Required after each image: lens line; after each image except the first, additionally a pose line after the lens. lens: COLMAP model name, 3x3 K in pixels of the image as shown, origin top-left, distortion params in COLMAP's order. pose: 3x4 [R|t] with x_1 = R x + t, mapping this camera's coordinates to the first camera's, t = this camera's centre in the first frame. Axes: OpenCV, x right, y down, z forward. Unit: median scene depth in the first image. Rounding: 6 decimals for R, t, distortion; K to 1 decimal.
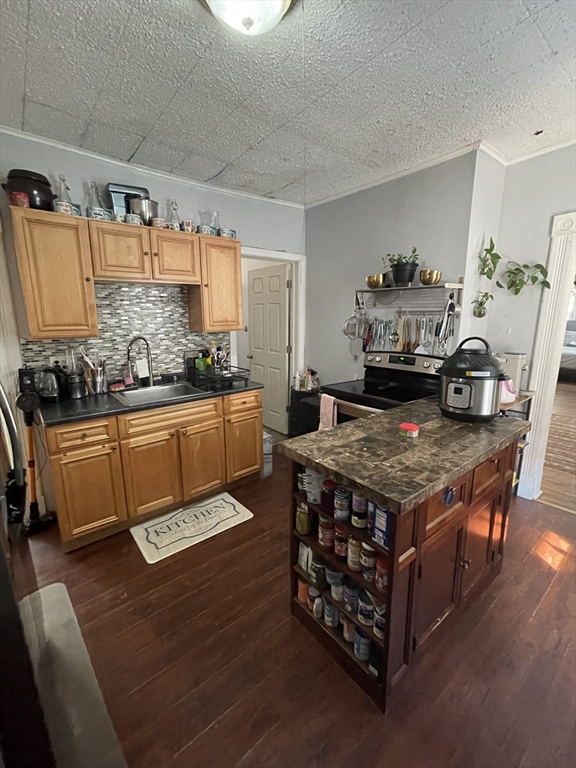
lens RADIAL K [[329.6, 0, 285.9], [0, 329.6, 383.2], [0, 0, 1]] dist [-0.010142, -0.000232]
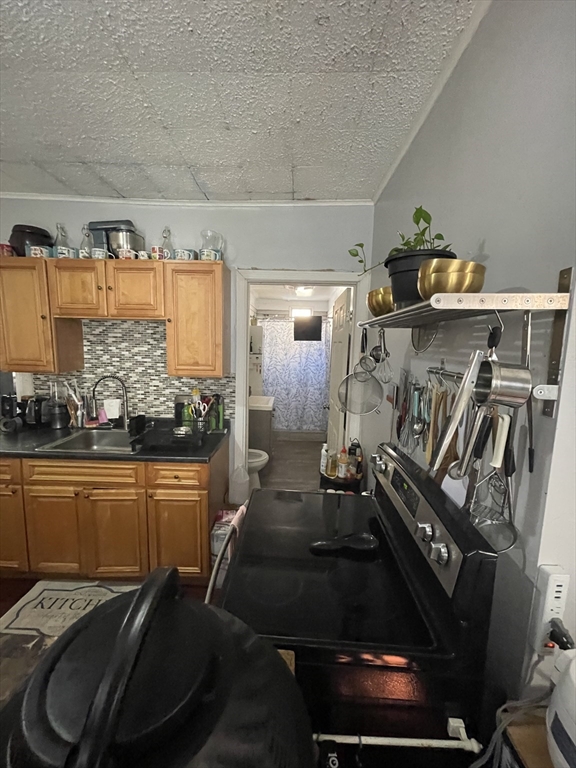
lens RADIAL K [[308.1, 0, 286.1], [0, 308.1, 381.2], [0, 0, 1]] dist [-0.003171, 0.000789]
pose [[0.760494, 0.102550, -0.641196, 0.532463], [-0.164270, 0.985714, -0.037183, -0.185019], [0.628223, 0.133607, 0.766475, 0.679298]]
